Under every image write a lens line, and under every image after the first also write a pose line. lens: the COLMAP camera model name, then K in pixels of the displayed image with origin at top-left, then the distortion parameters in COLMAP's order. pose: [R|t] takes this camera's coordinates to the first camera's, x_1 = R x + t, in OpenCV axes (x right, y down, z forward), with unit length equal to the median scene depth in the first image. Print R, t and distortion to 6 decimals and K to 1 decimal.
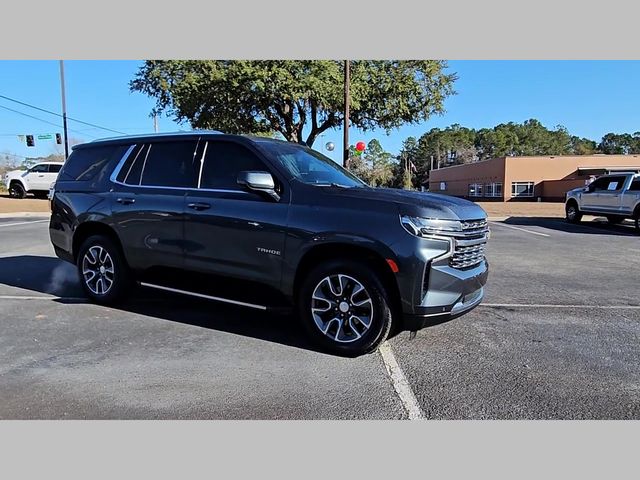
lens RADIAL K [[431.0, 0, 310.1], [0, 431.0, 238.4], [0, 0, 1]] dist [0.000707, 0.000812]
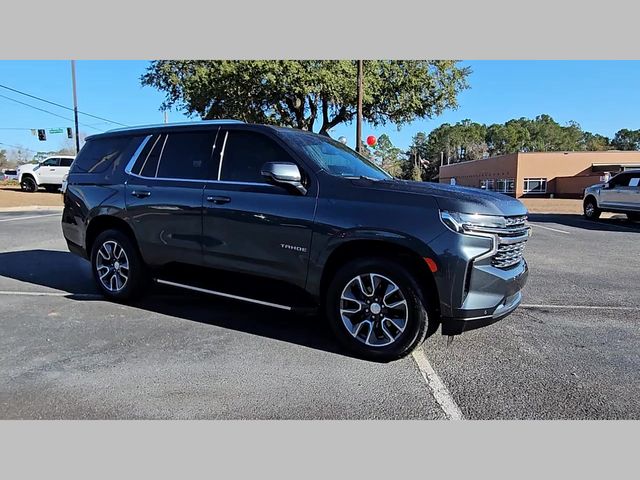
lens RADIAL K [[431.0, 0, 310.1], [0, 431.0, 238.4], [0, 0, 1]] dist [0.000707, 0.000812]
pose [[0.999801, 0.006876, -0.018731, -0.034385], [-0.006681, 0.999923, 0.010460, -0.000683], [0.018801, -0.010333, 0.999770, 0.049871]]
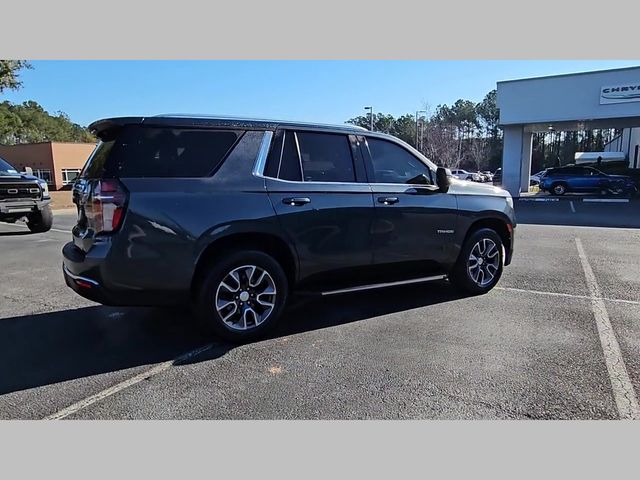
lens RADIAL K [[431.0, 0, 310.1], [0, 431.0, 238.4], [0, 0, 1]] dist [0.000707, 0.000812]
pose [[0.513715, -0.132953, 0.847597, -1.099059], [0.106419, 0.990165, 0.090817, -0.086110], [-0.851336, 0.043546, 0.522811, 0.536684]]
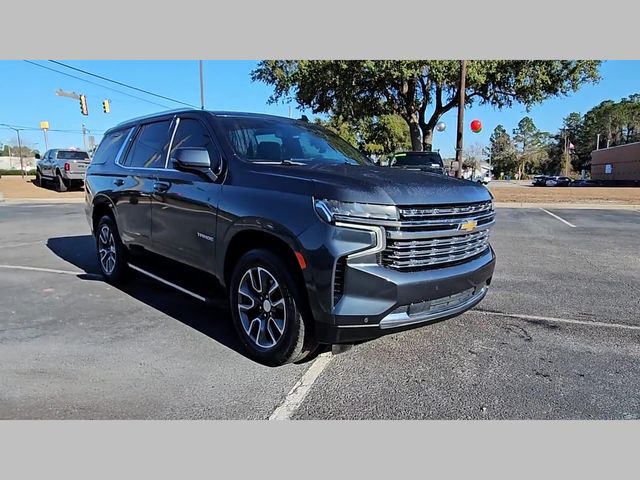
lens RADIAL K [[431.0, 0, 310.1], [0, 431.0, 238.4], [0, 0, 1]] dist [0.000707, 0.000812]
pose [[0.951194, 0.037839, -0.306264, 0.308785], [-0.027595, 0.998908, 0.037710, -0.005734], [0.307357, -0.027418, 0.951199, 0.166769]]
